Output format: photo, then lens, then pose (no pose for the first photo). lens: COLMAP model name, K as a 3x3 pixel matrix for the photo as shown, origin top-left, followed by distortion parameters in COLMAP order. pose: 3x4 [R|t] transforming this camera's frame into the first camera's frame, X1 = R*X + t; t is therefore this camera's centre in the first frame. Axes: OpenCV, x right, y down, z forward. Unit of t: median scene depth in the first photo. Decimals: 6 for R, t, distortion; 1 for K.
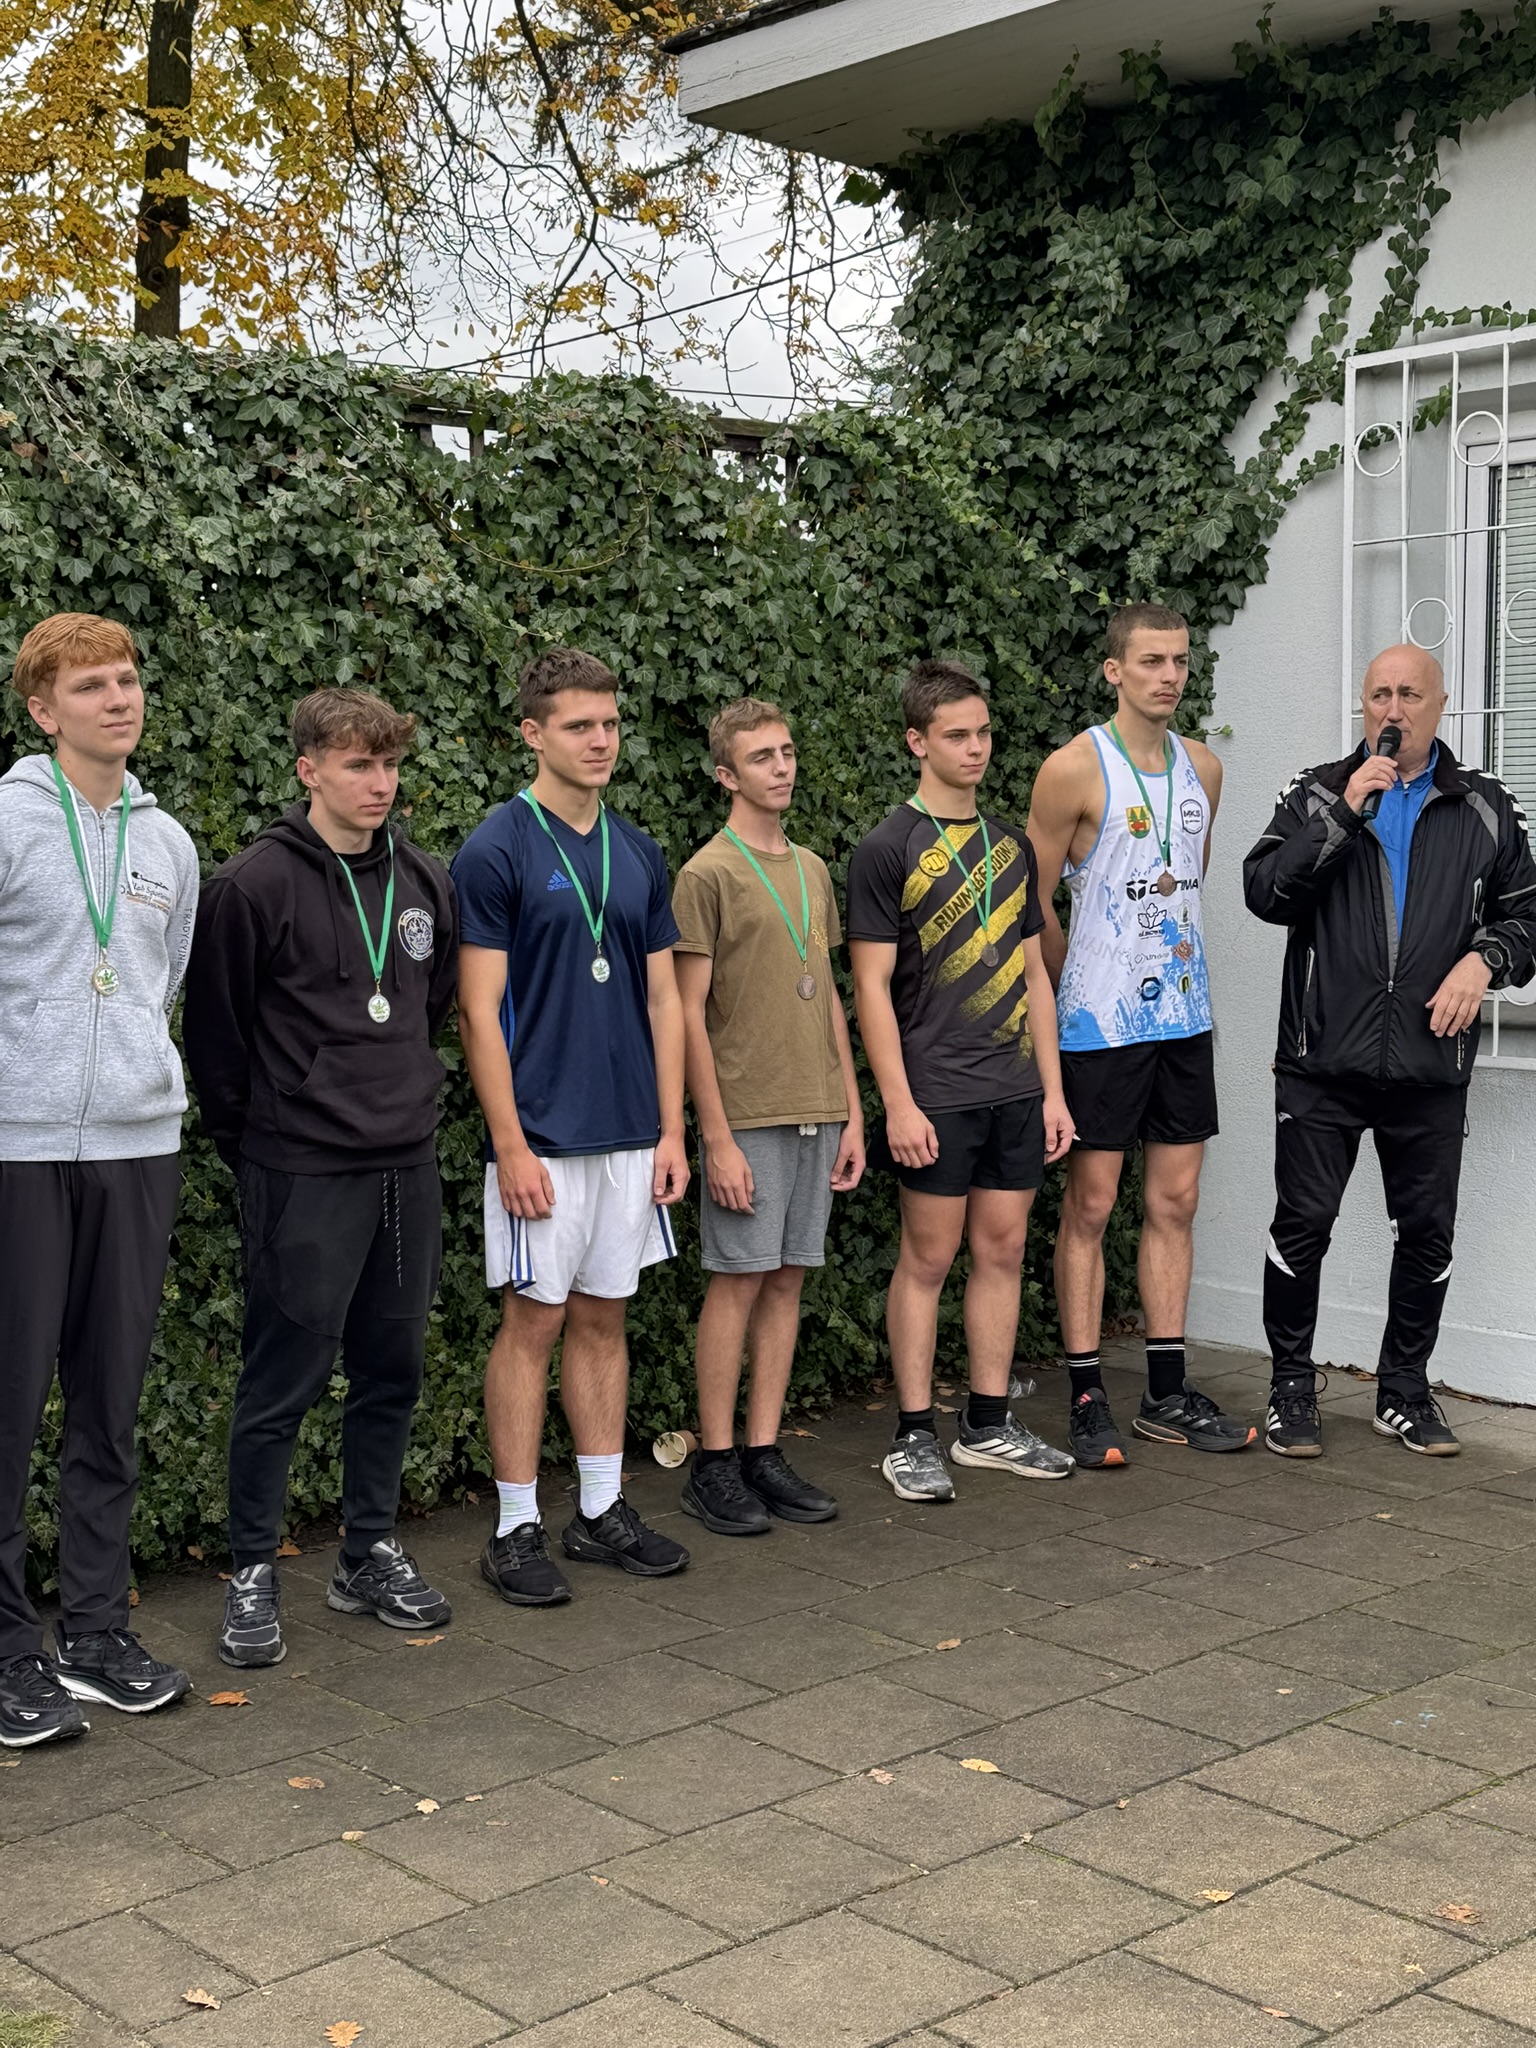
lens RADIAL K [[2866.3, 0, 768.0], [0, 2866.3, 1024.0], [0, 0, 1]] dist [0.172603, -0.340628]
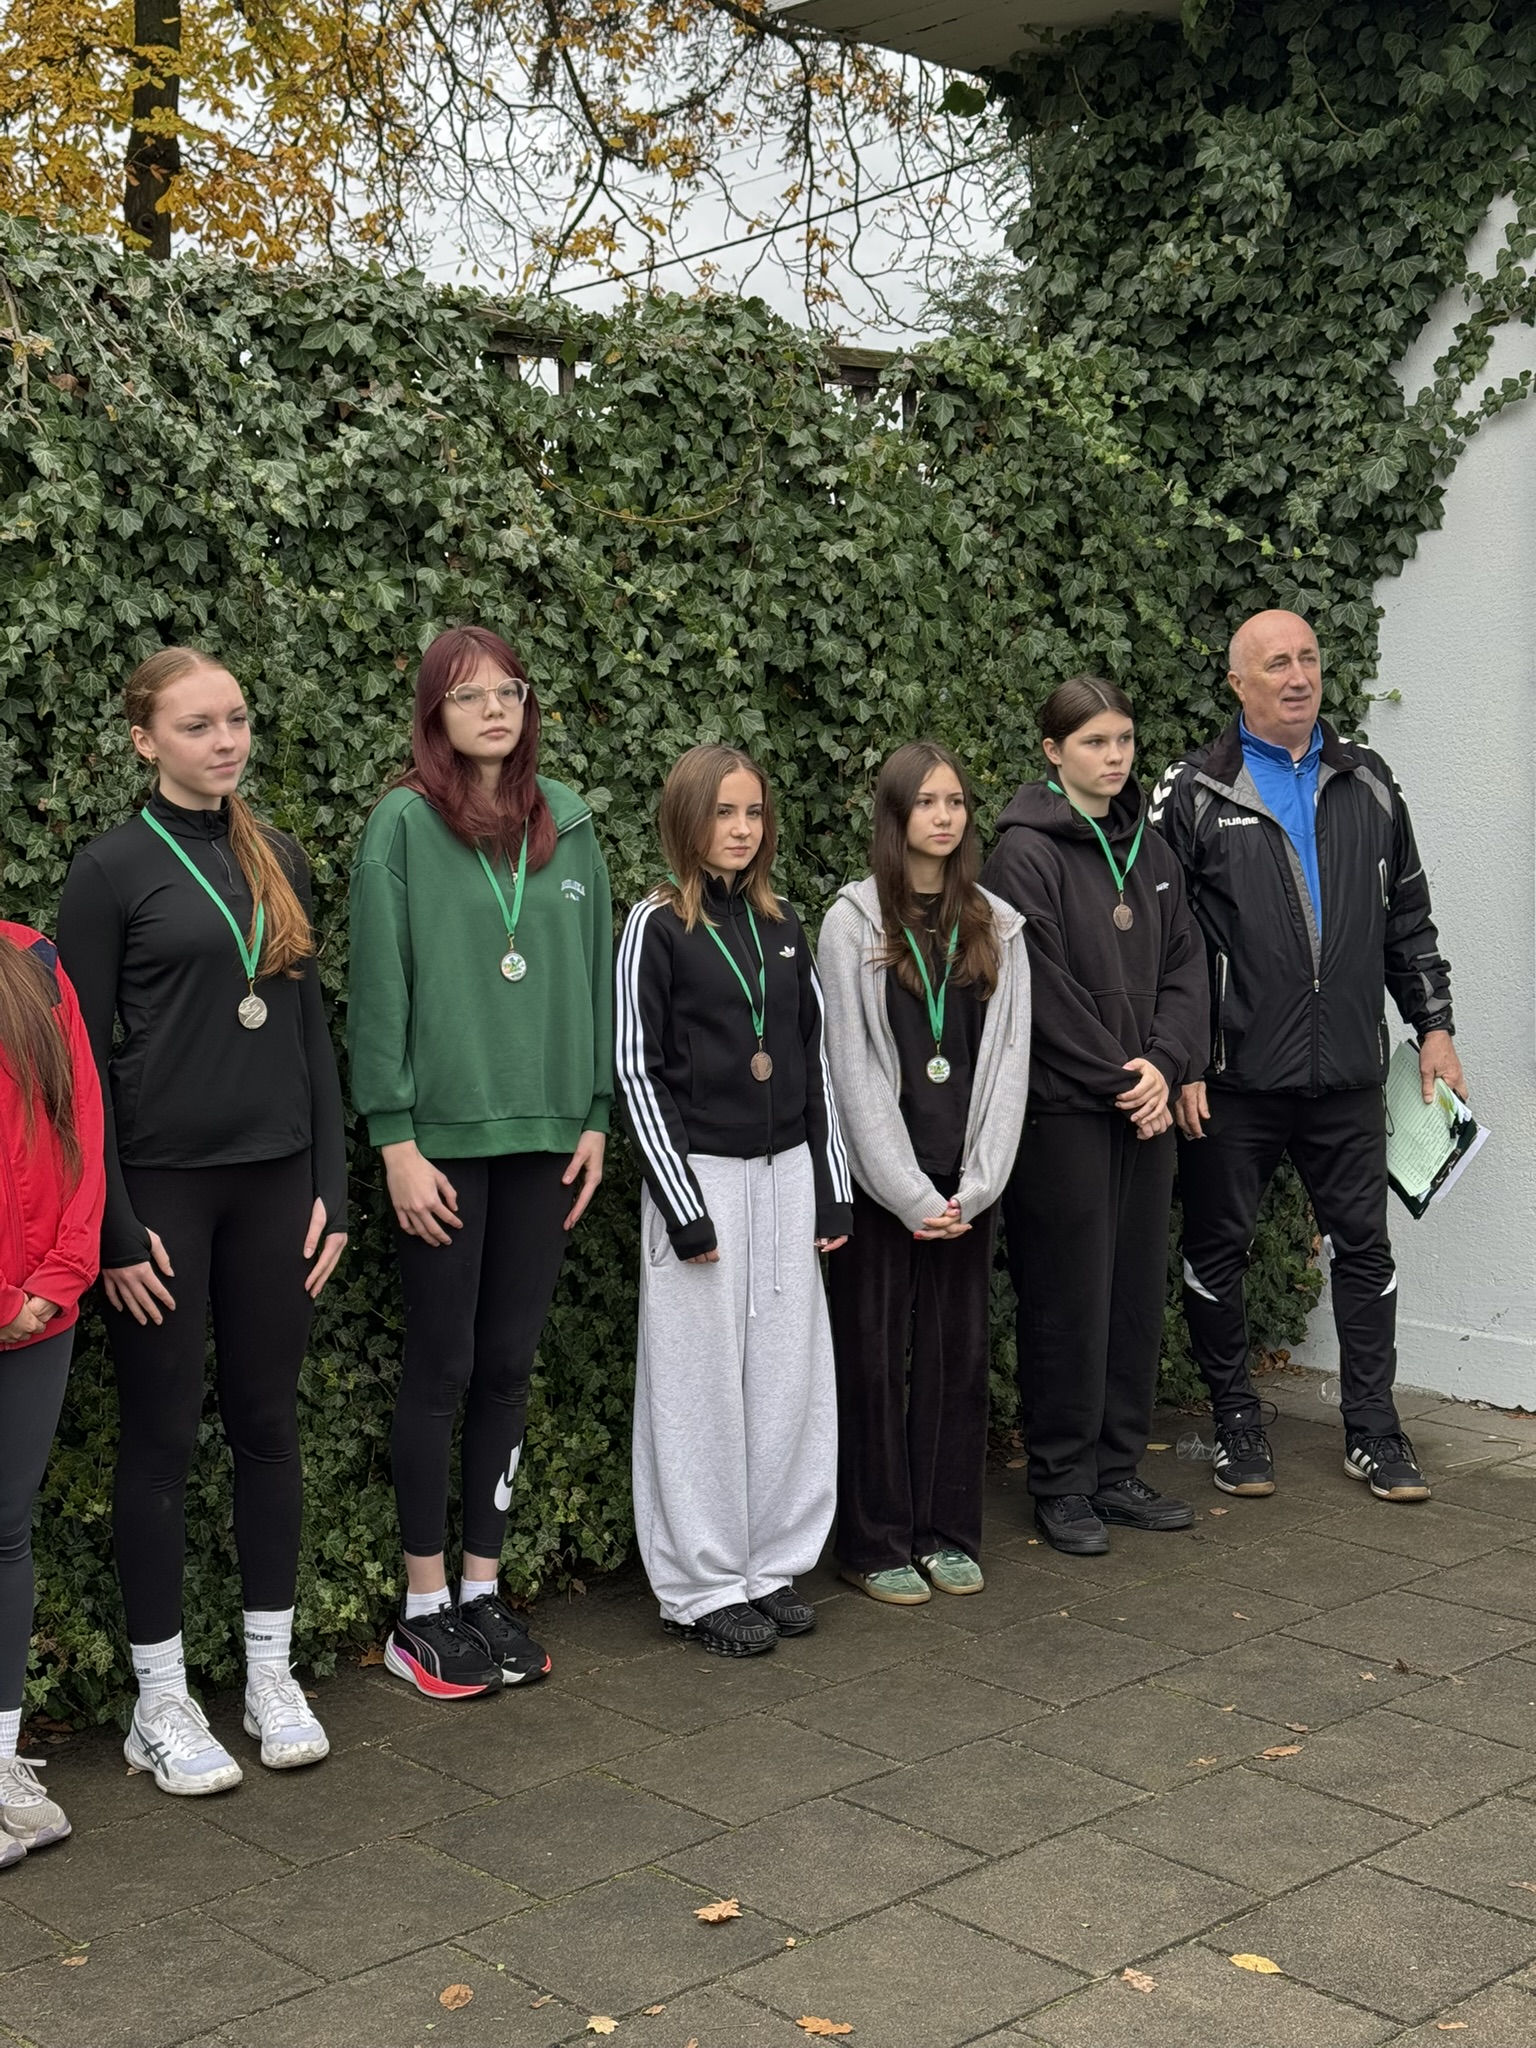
lens RADIAL K [[2921.8, 0, 772.5], [0, 2921.8, 1001.6], [0, 0, 1]] dist [0.195990, -0.438474]
pose [[0.999959, -0.008165, 0.003808, -0.041968], [0.008155, 0.999963, 0.002720, -0.012943], [-0.003830, -0.002689, 0.999989, 0.102325]]
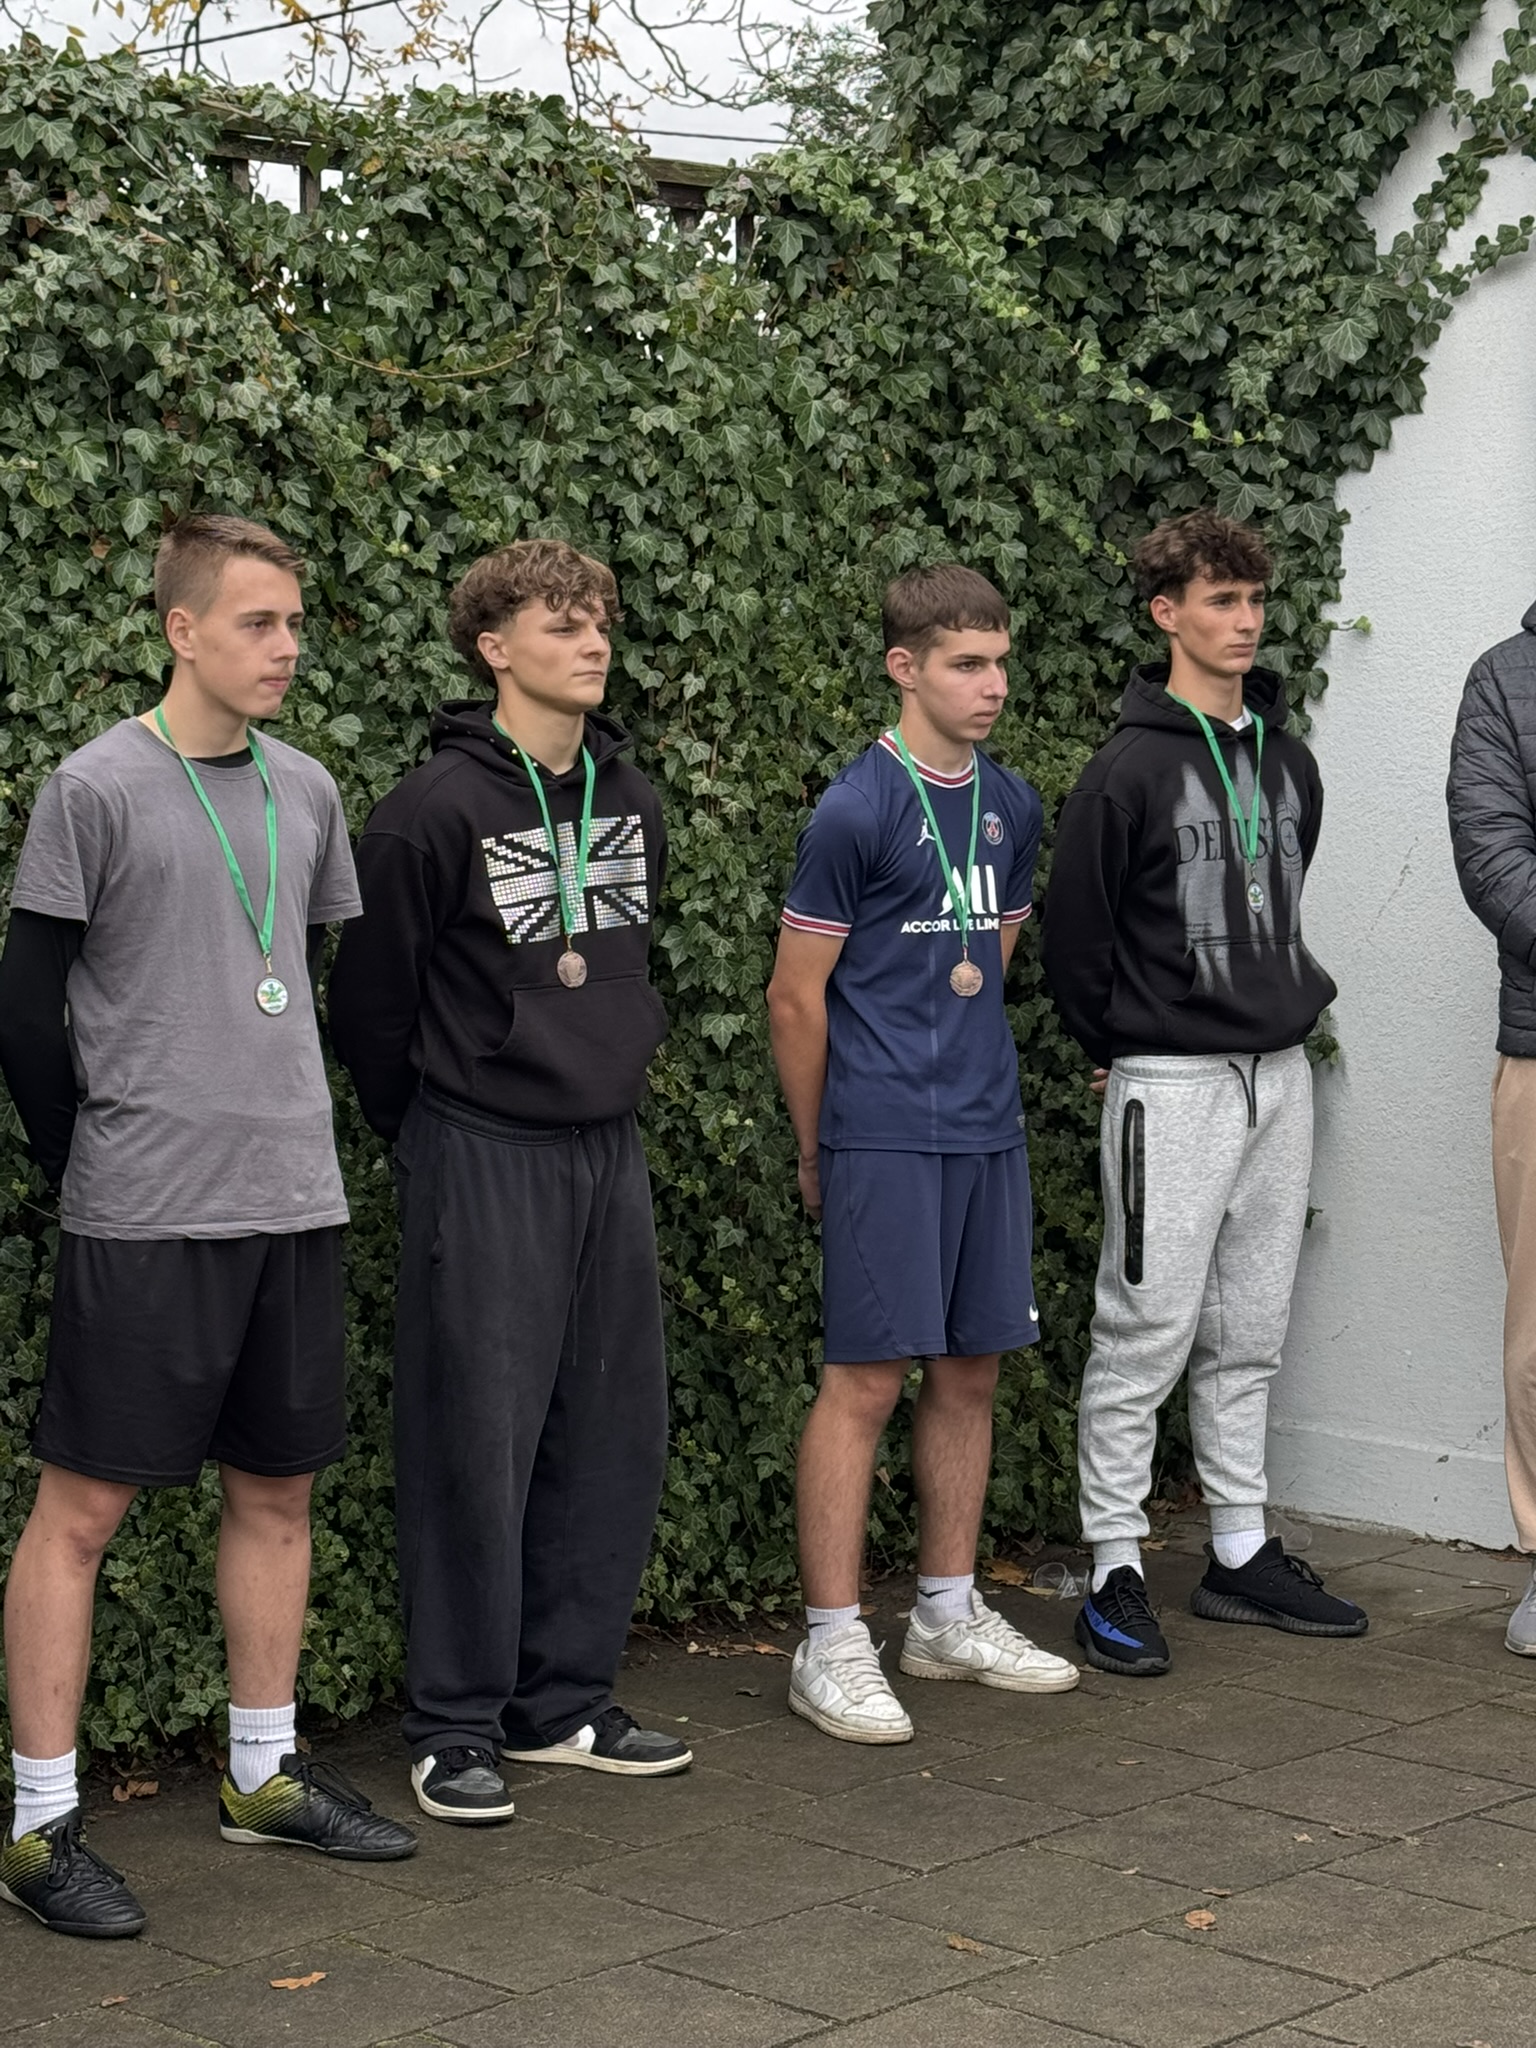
lens RADIAL K [[4310.7, 0, 766.7], [0, 4310.7, 927.6], [0, 0, 1]] dist [0.143491, -0.179115]
pose [[0.997613, 0.009574, 0.068380, -0.059693], [-0.007543, 0.999524, -0.029899, 0.002930], [-0.068633, 0.029312, 0.997211, -0.020941]]
